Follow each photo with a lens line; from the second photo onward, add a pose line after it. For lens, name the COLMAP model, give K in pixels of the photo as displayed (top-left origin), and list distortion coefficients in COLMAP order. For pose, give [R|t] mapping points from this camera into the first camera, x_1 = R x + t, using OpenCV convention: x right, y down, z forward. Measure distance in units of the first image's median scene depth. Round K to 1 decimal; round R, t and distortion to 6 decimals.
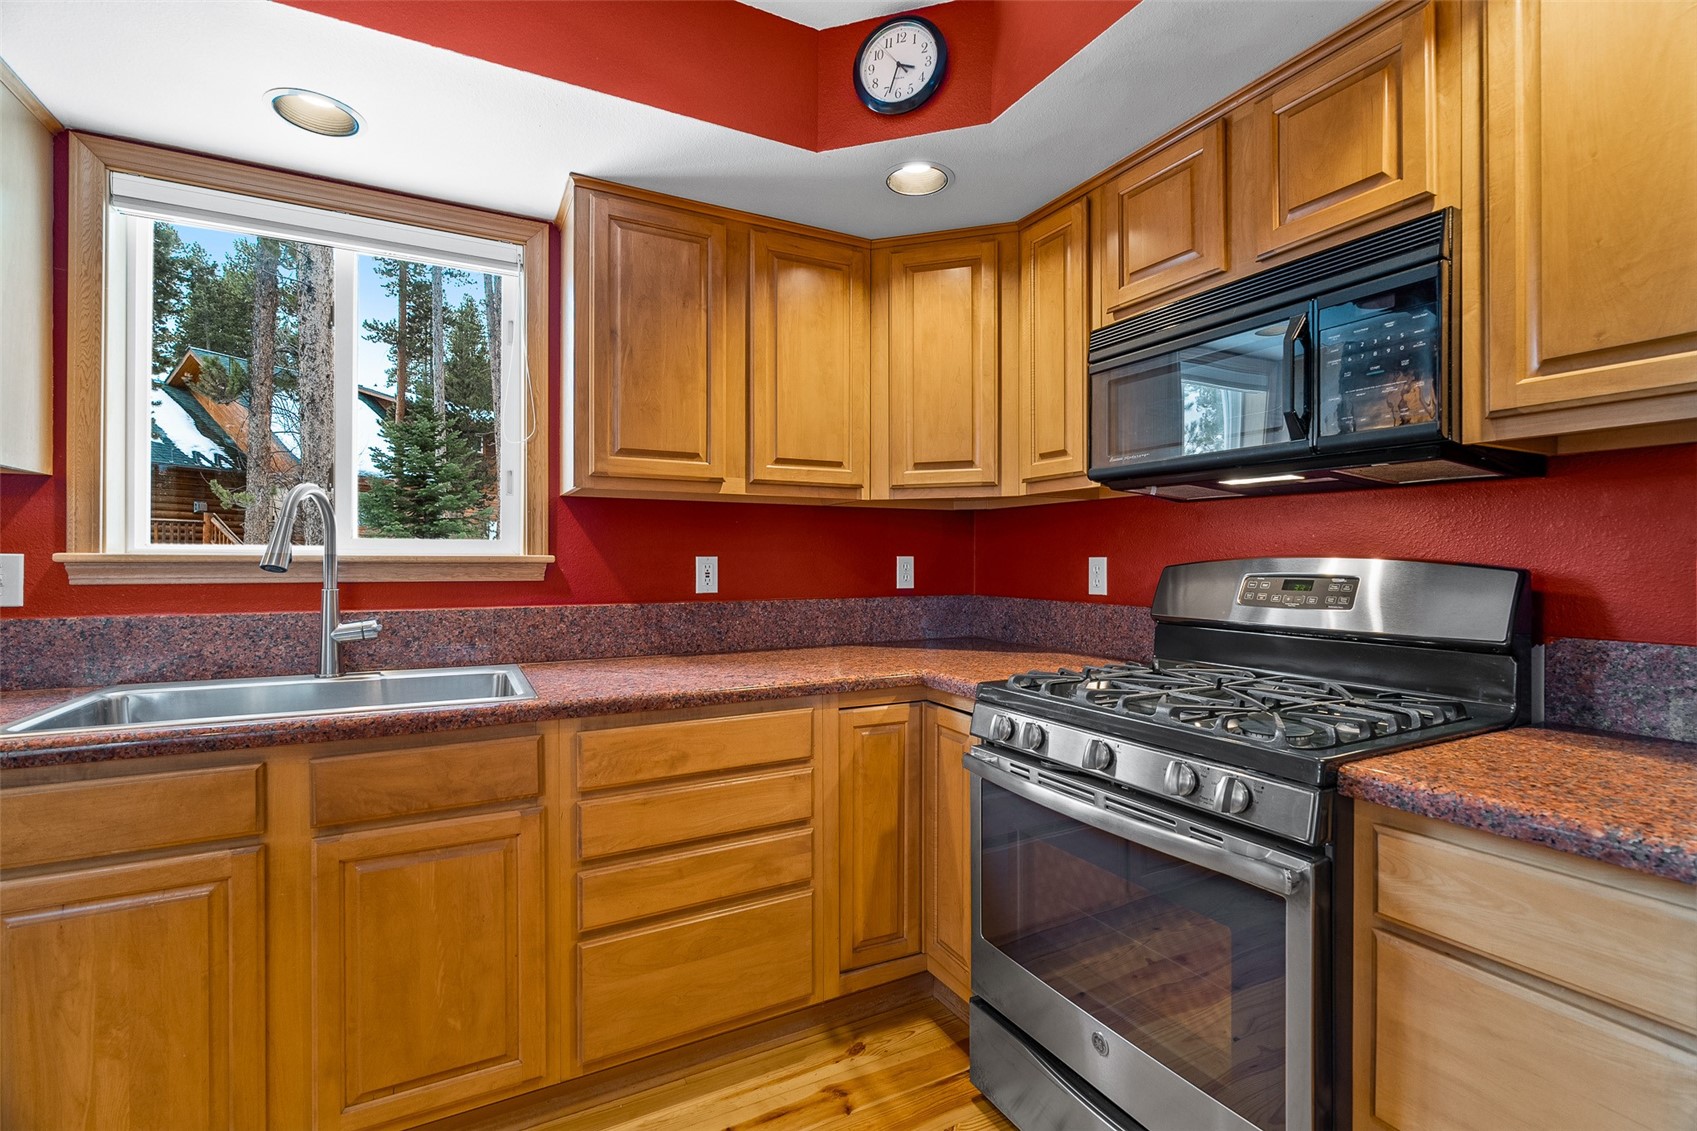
lens RADIAL K [[764.0, 0, 850.8], [0, 764.0, 559.3], [0, 0, 1]] dist [-0.002049, 0.000644]
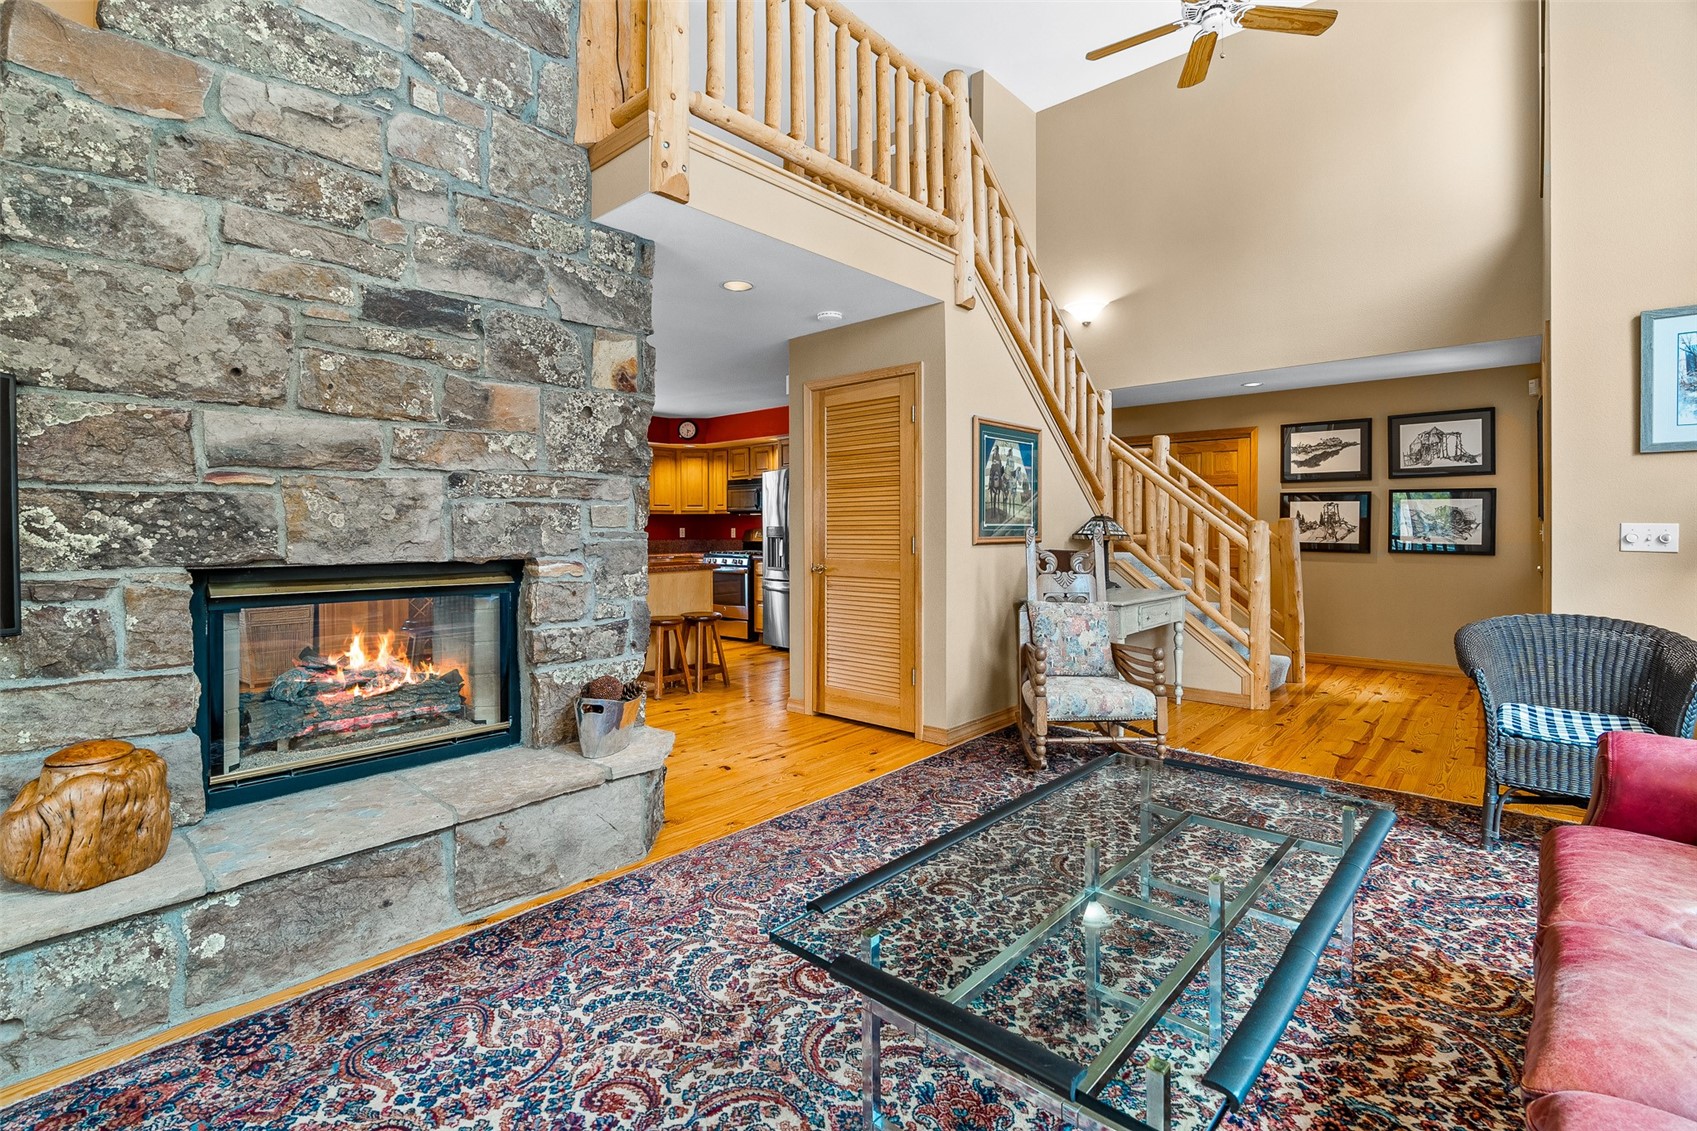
lens RADIAL K [[777.3, 0, 850.6], [0, 777.3, 535.6], [0, 0, 1]] dist [-0.001495, 0.000144]
pose [[0.935287, -0.008043, 0.353800, -0.690716], [0.004385, 0.999928, 0.011141, -0.008606], [-0.353864, -0.008869, 0.935255, -3.841648]]
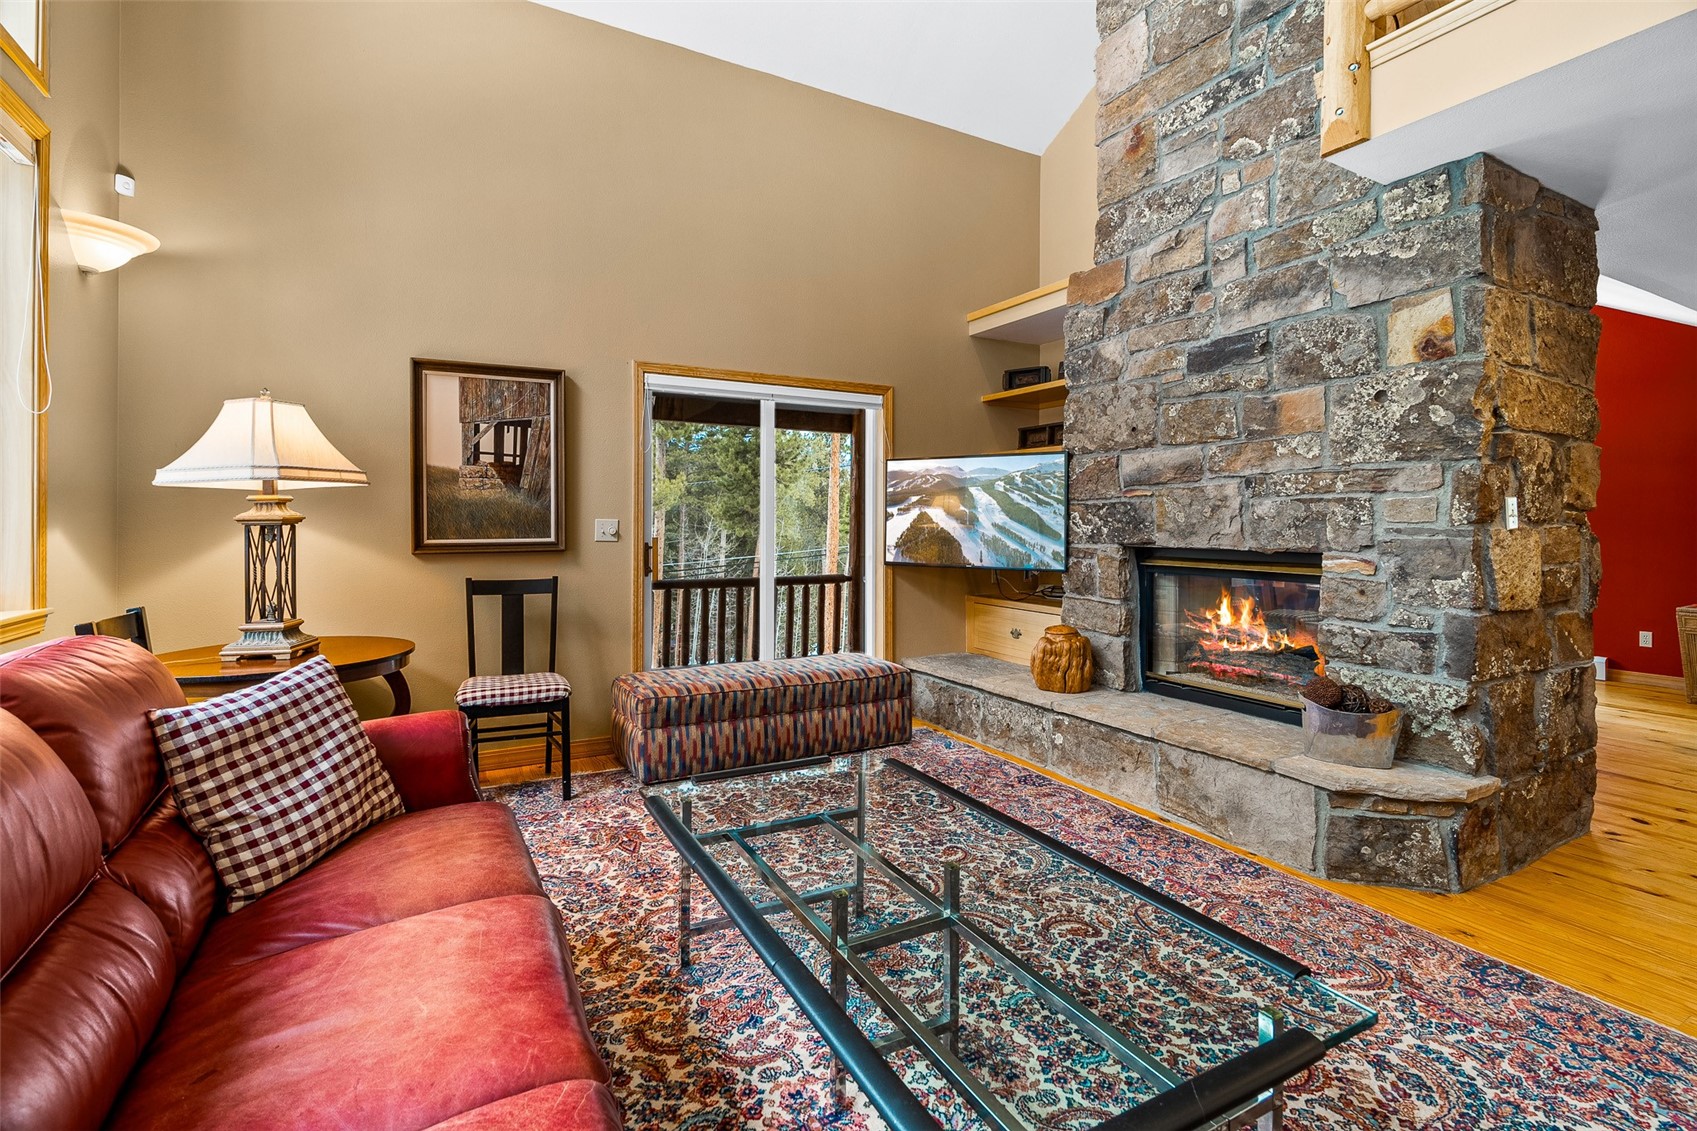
lens RADIAL K [[771.3, 0, 842.6], [0, 771.3, 532.8], [0, 0, 1]] dist [-0.004016, 0.001670]
pose [[0.026718, 0.011626, -0.999575, 0.904753], [-0.001124, 0.999932, 0.011600, -0.006414], [0.999642, 0.000813, 0.026729, -3.156077]]
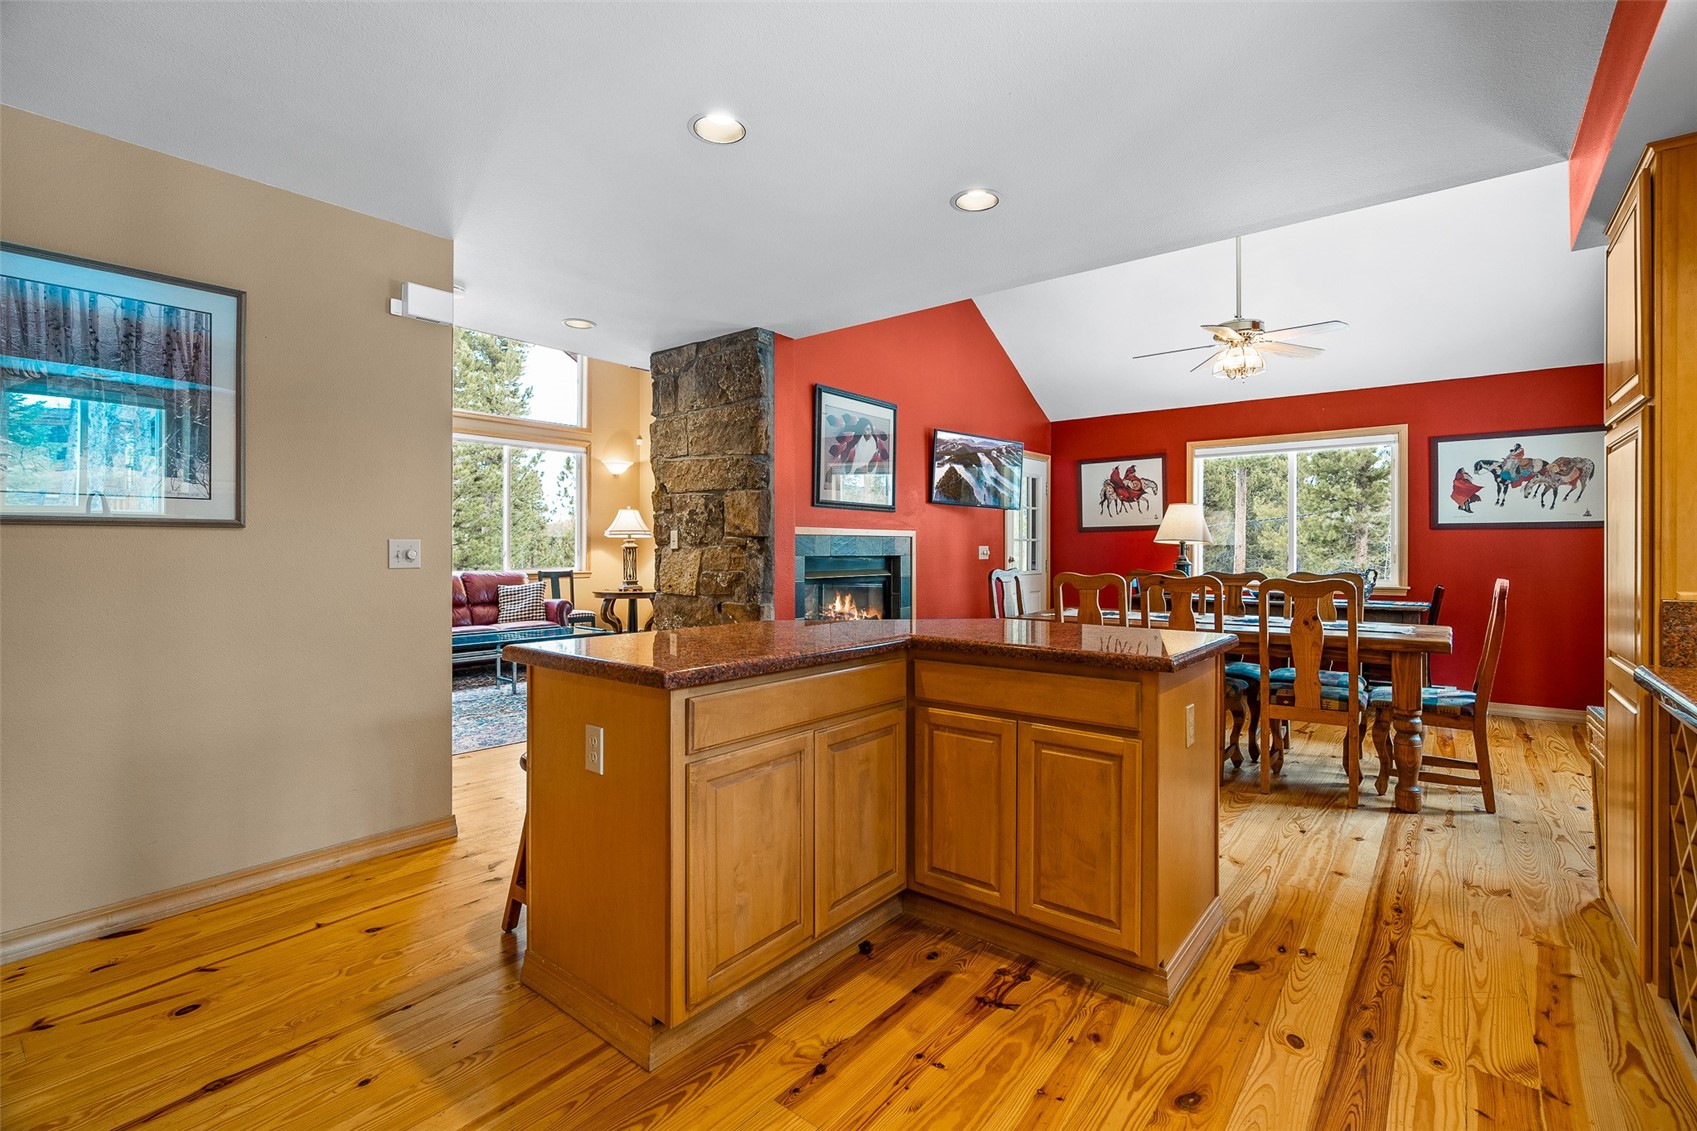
lens RADIAL K [[768.5, 0, 851.4], [0, 768.5, 547.7], [0, 0, 1]] dist [-0.003854, -0.000046]
pose [[-0.914504, -0.004564, -0.404551, -0.018455], [-0.002807, 0.999984, -0.004935, 0.010223], [0.404567, -0.003377, -0.914502, 0.807607]]
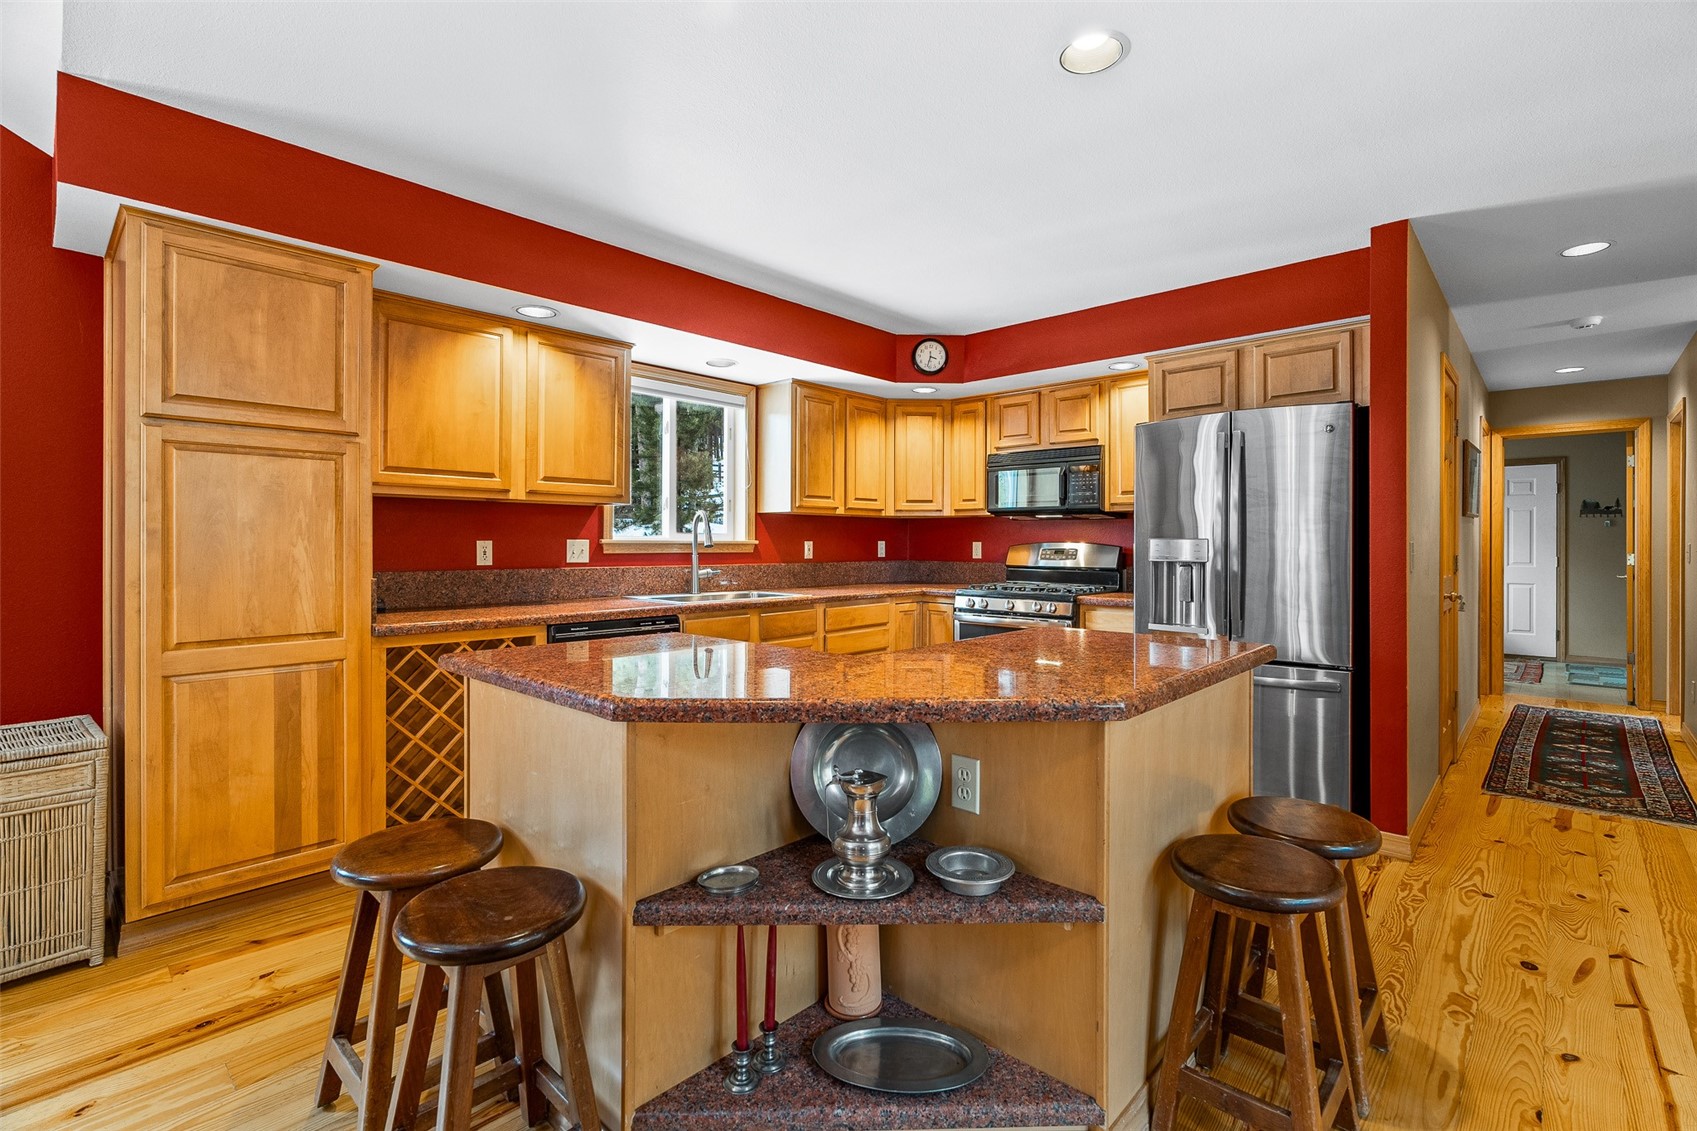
lens RADIAL K [[768.5, 0, 851.4], [0, 768.5, 547.7], [0, 0, 1]] dist [-0.003854, -0.000046]
pose [[0.944510, -0.000040, 0.328483, -0.996552], [-0.002641, 0.999967, 0.007715, -0.002951], [-0.328473, -0.008155, 0.944478, -1.333315]]
